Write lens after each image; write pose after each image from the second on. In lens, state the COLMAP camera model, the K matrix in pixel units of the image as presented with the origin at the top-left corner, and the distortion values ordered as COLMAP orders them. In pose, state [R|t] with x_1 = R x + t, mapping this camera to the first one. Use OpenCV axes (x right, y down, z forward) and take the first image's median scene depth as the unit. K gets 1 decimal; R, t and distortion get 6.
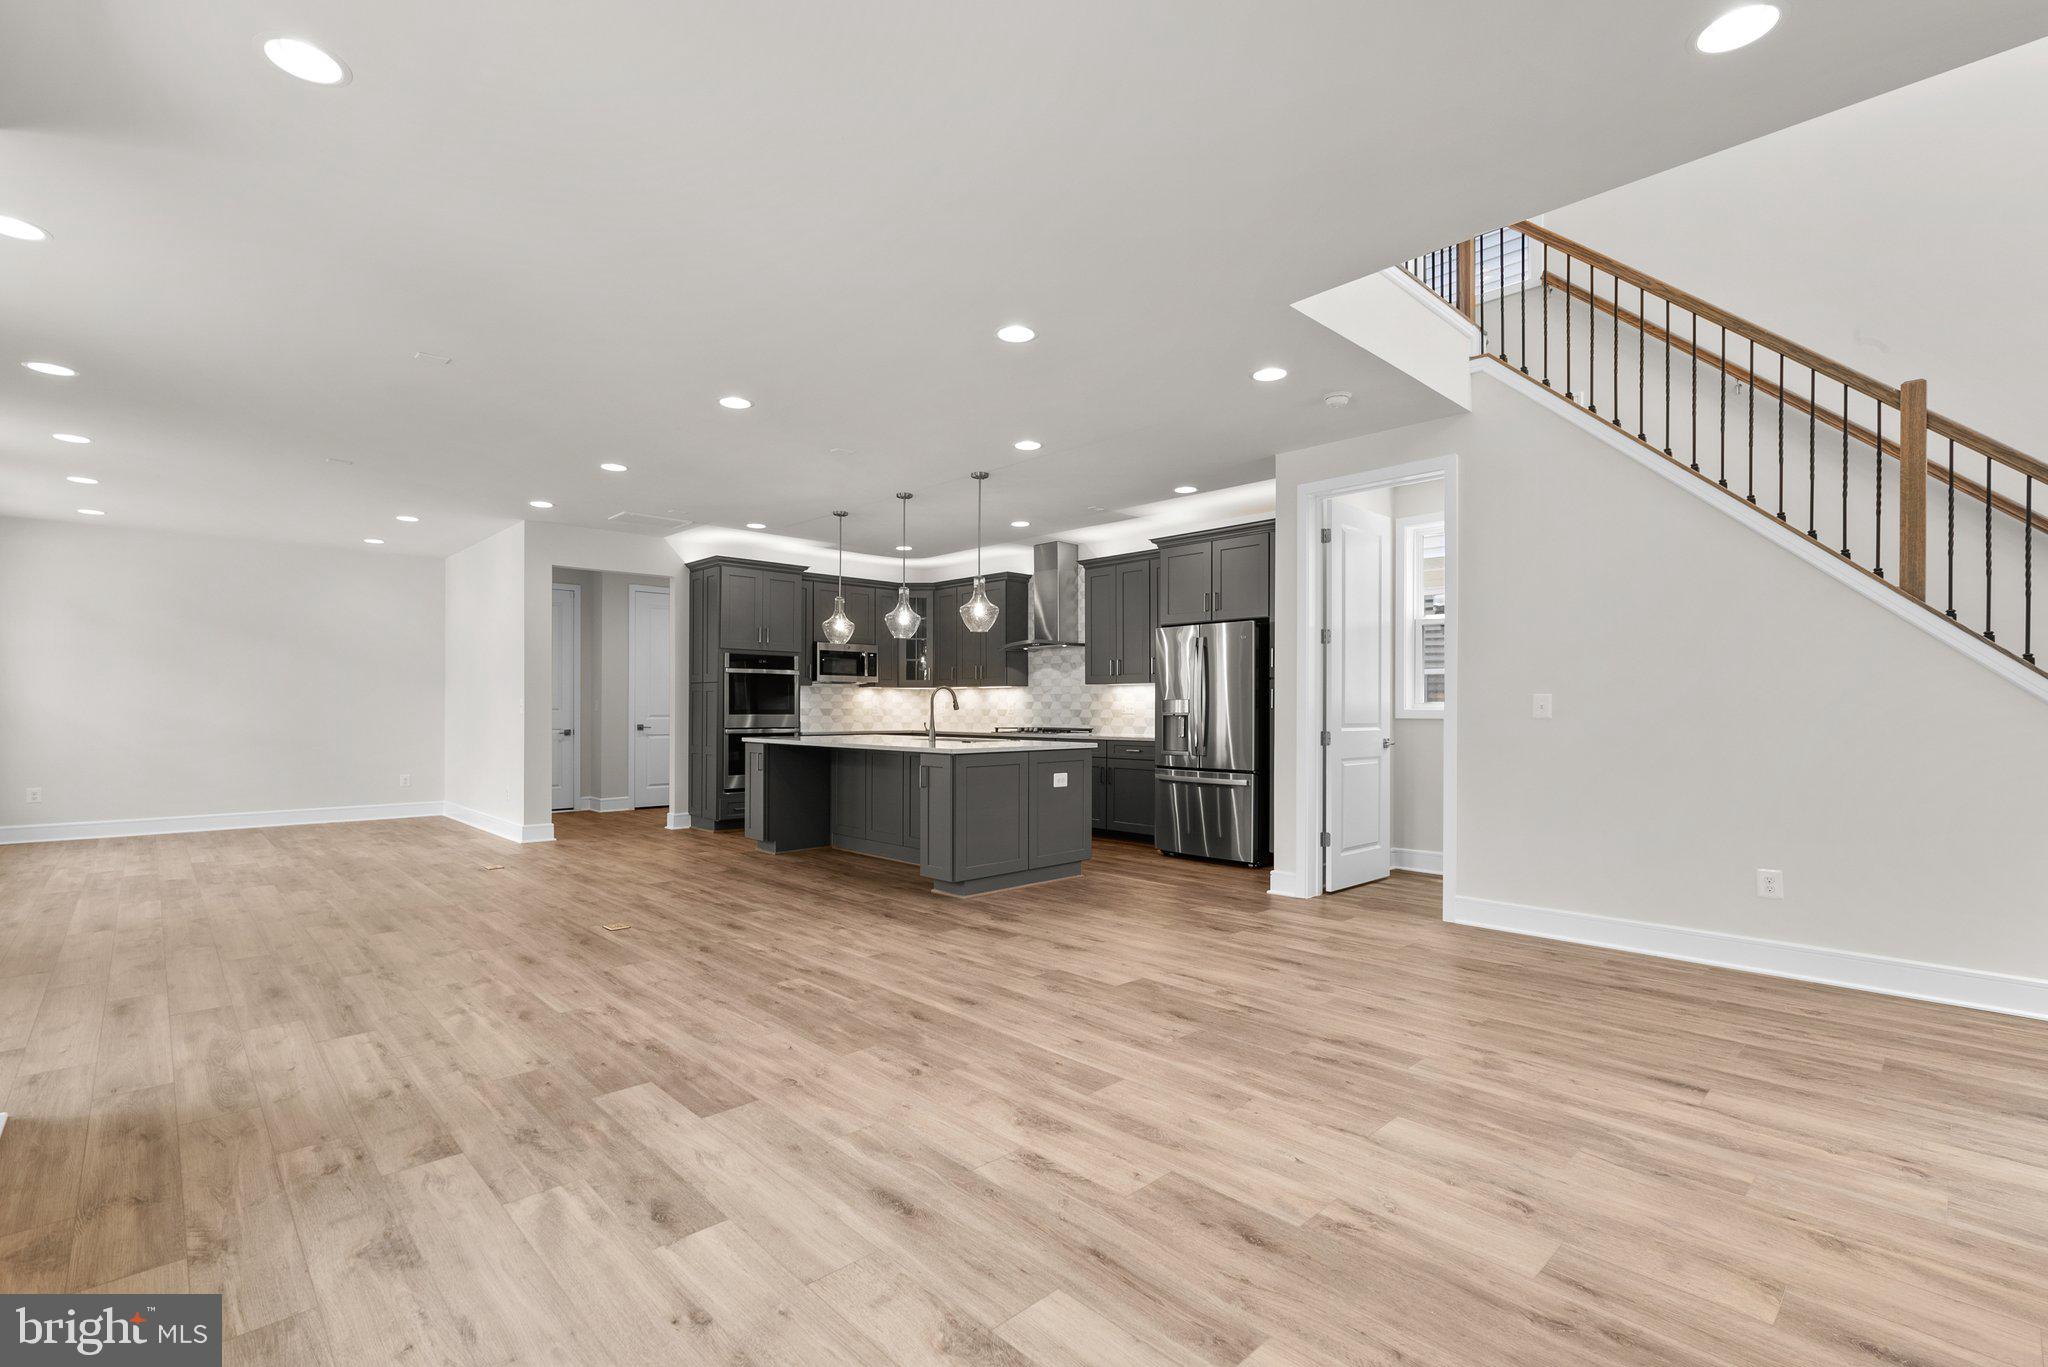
lens RADIAL K [[921.5, 0, 1022.1], [0, 921.5, 707.5], [0, 0, 1]] dist [-0.013867, 0.005590]
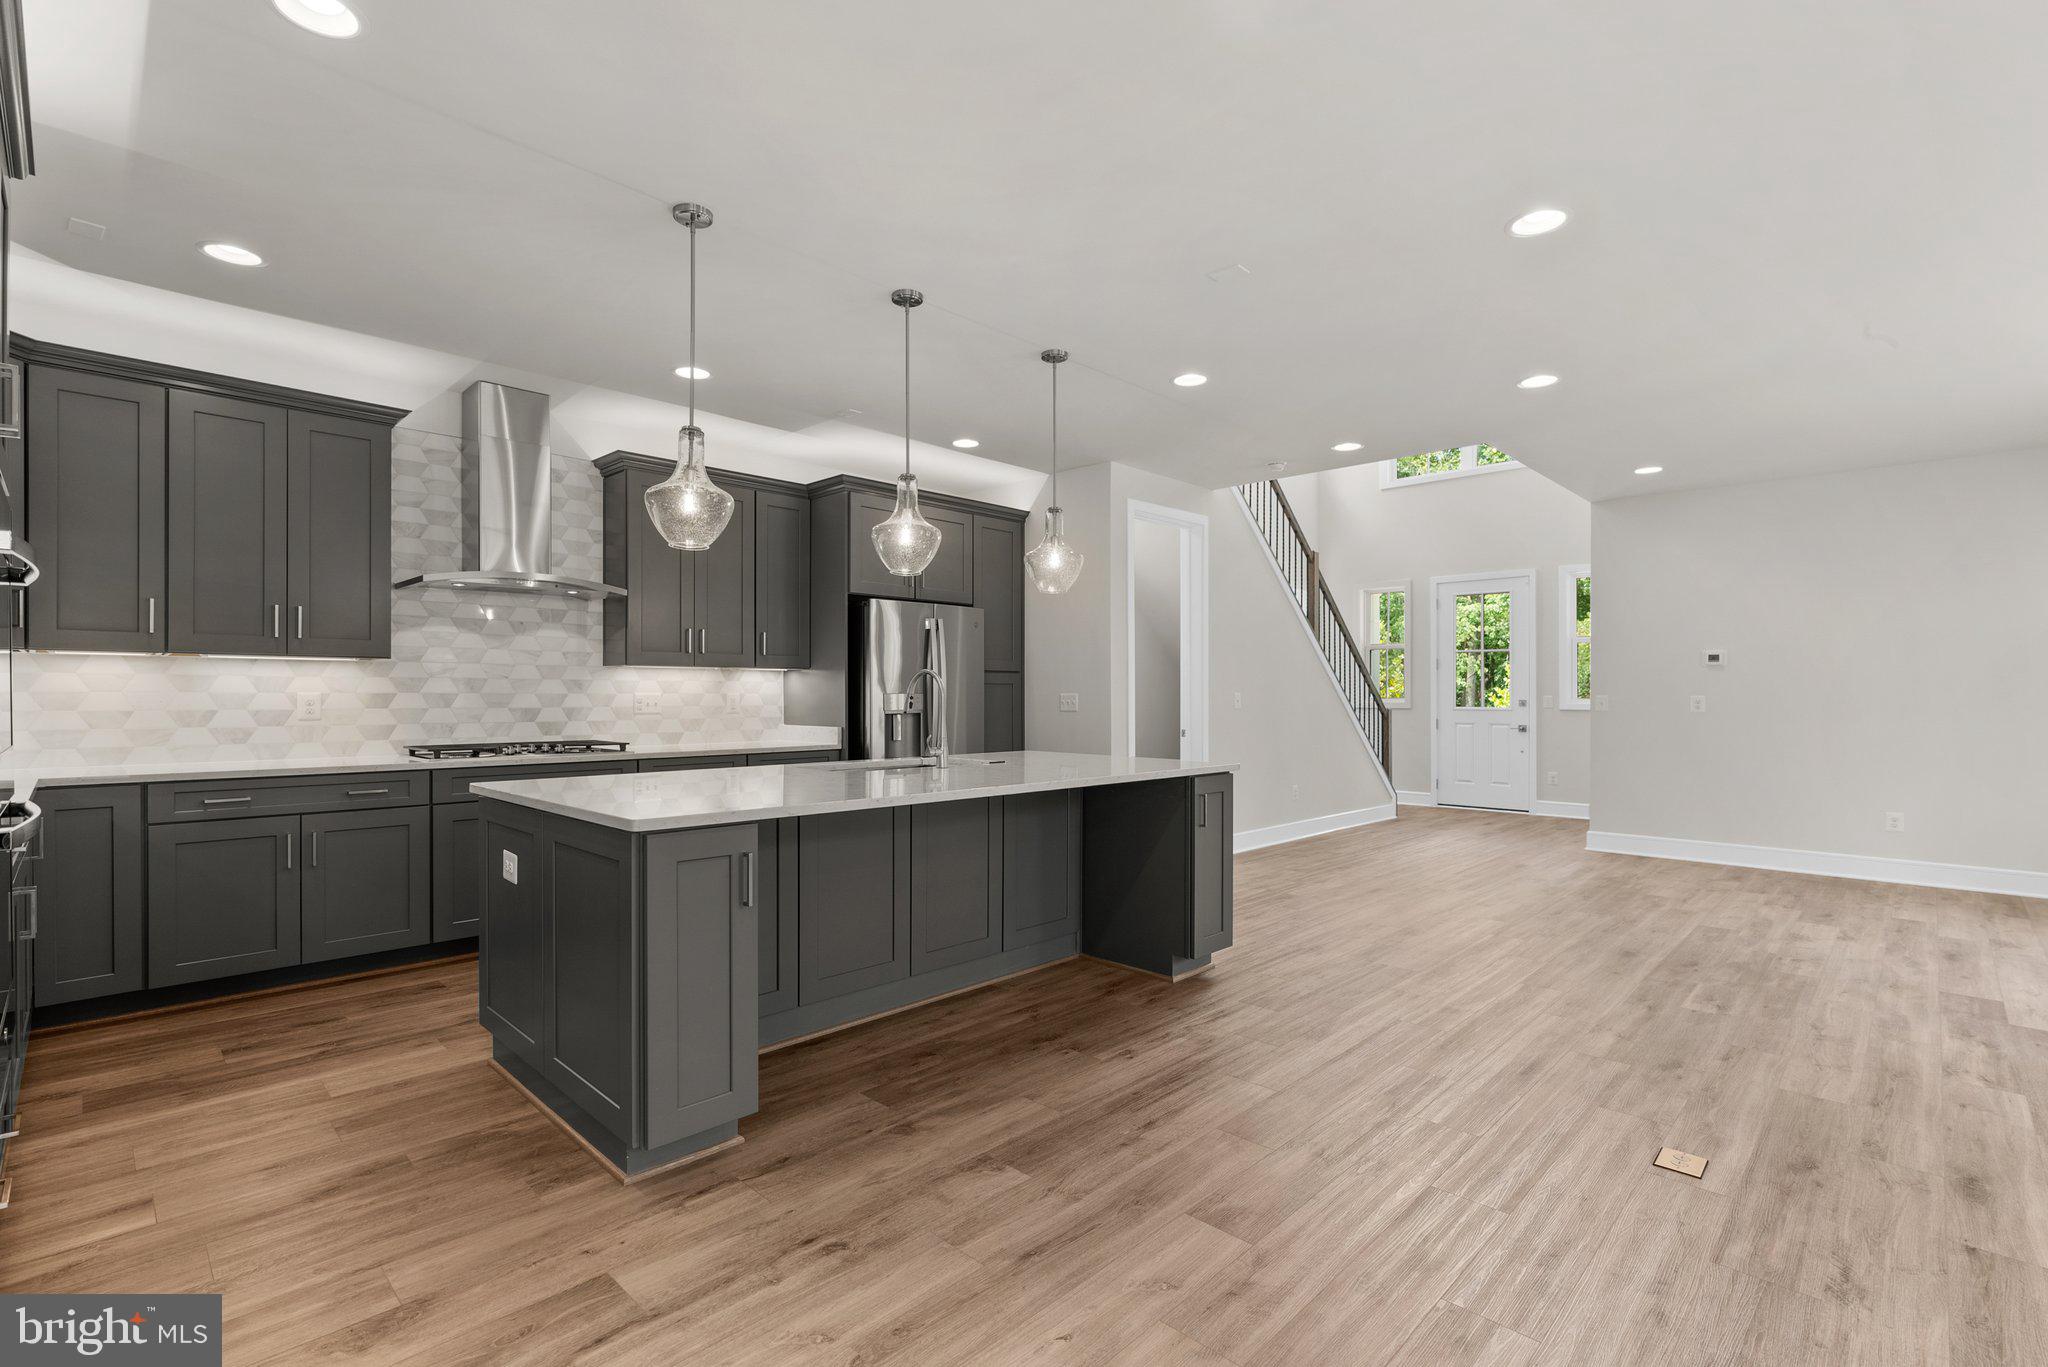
lens RADIAL K [[921.5, 0, 1016.7], [0, 921.5, 688.9], [0, 0, 1]] dist [-0.013867, 0.005590]
pose [[-0.022947, 0.007984, 0.999705, -0.717387], [-0.000308, 0.999968, -0.007994, -0.007351], [-0.999737, -0.000492, -0.022944, 1.062029]]
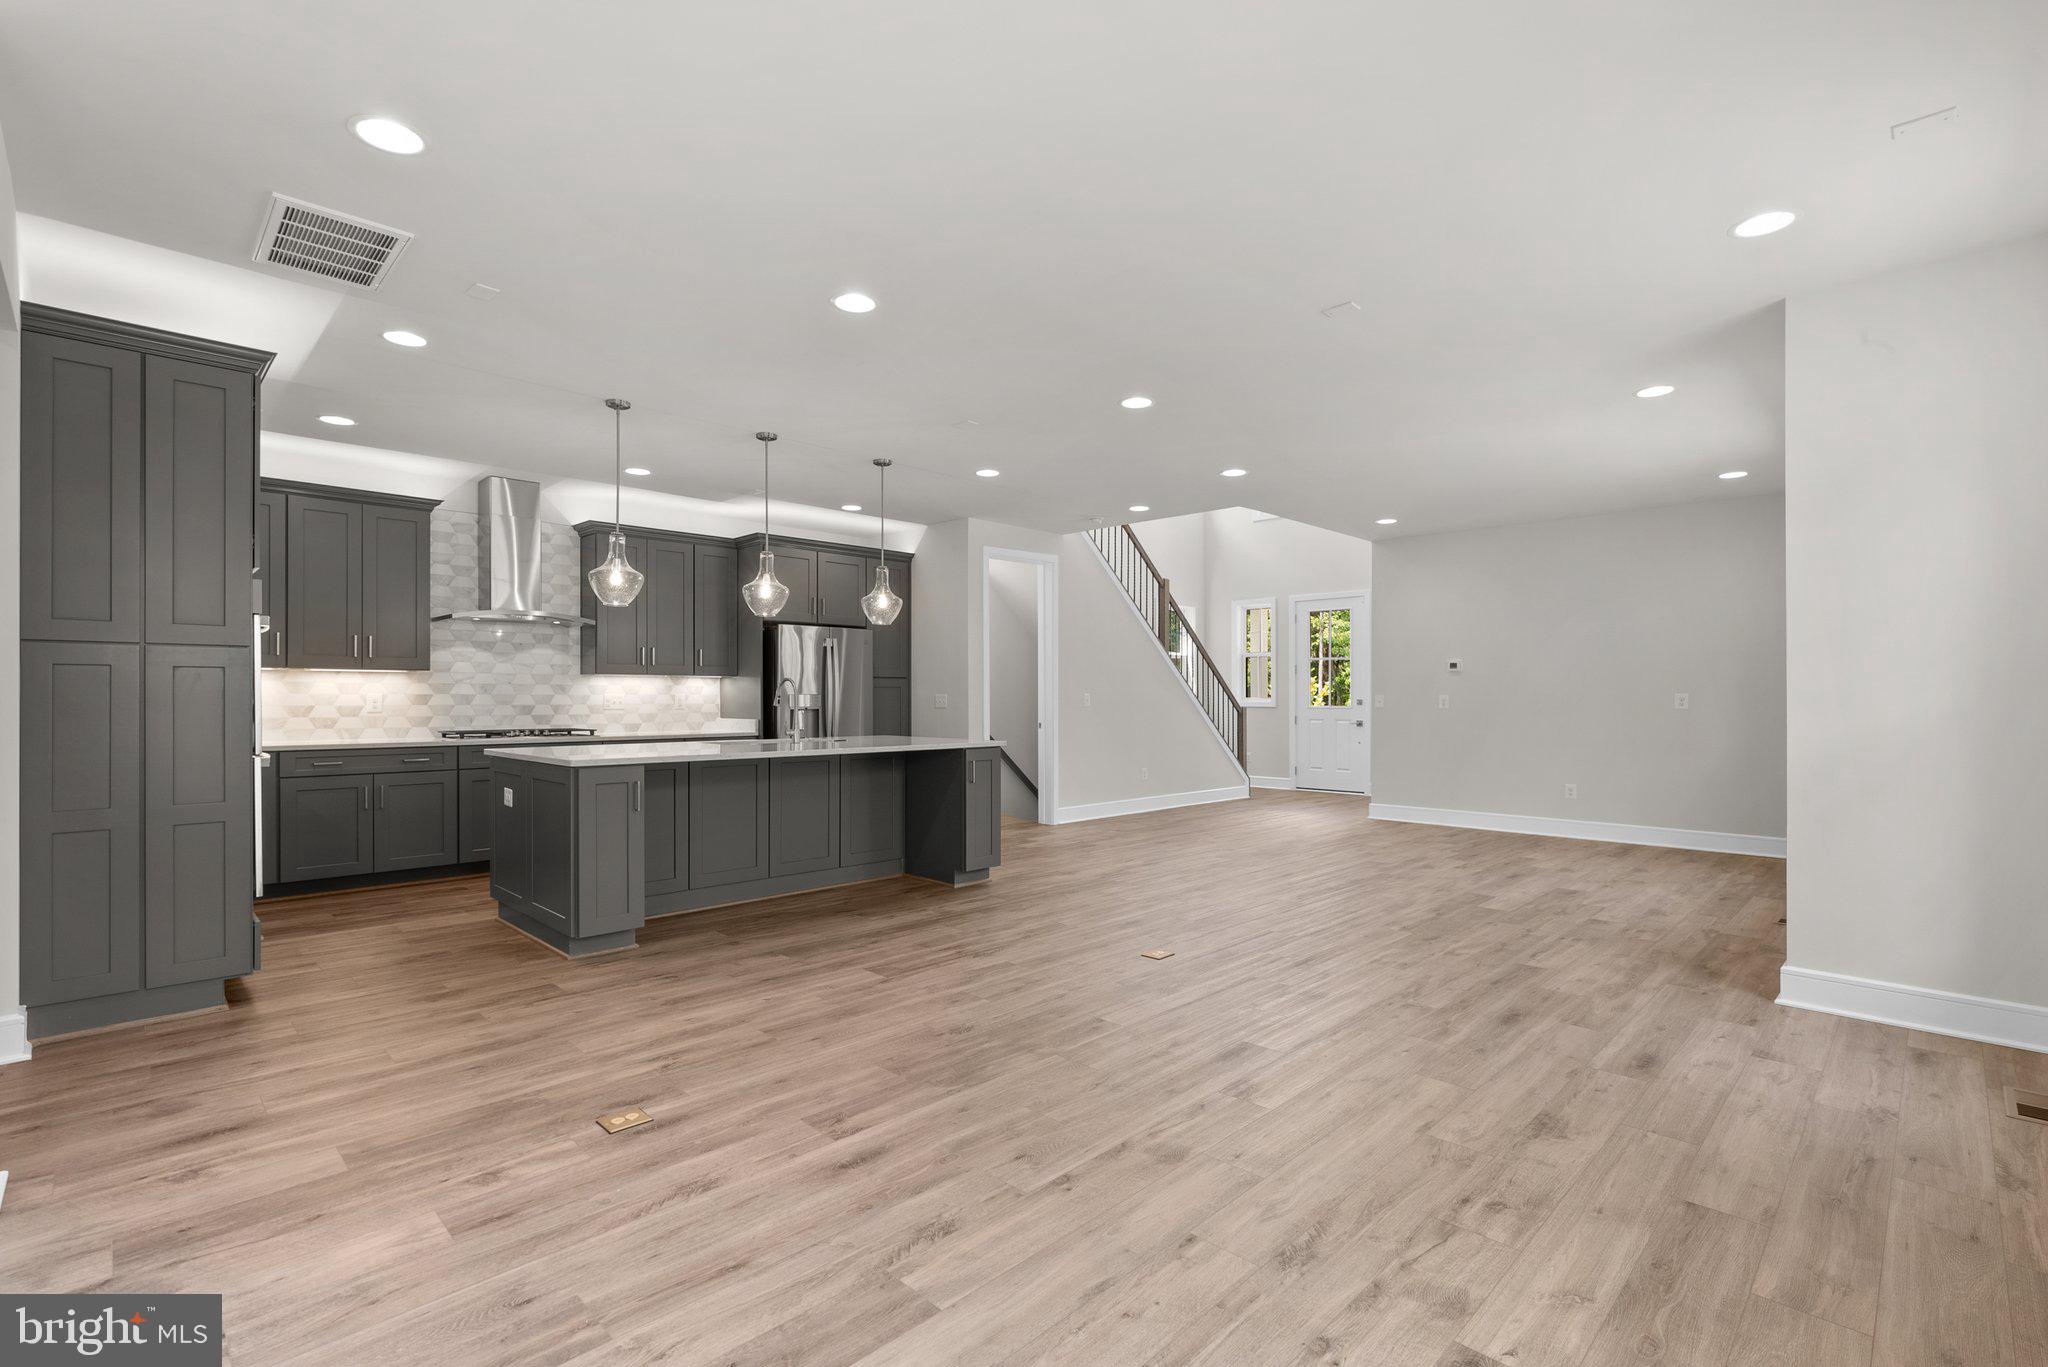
lens RADIAL K [[921.5, 0, 1013.4], [0, 921.5, 684.0], [0, 0, 1]] dist [-0.013867, 0.005590]
pose [[-0.010627, 0.016511, 0.999807, -1.024278], [0.001985, 0.999862, -0.016491, -0.003213], [-0.999942, 0.001810, -0.010659, 0.891202]]
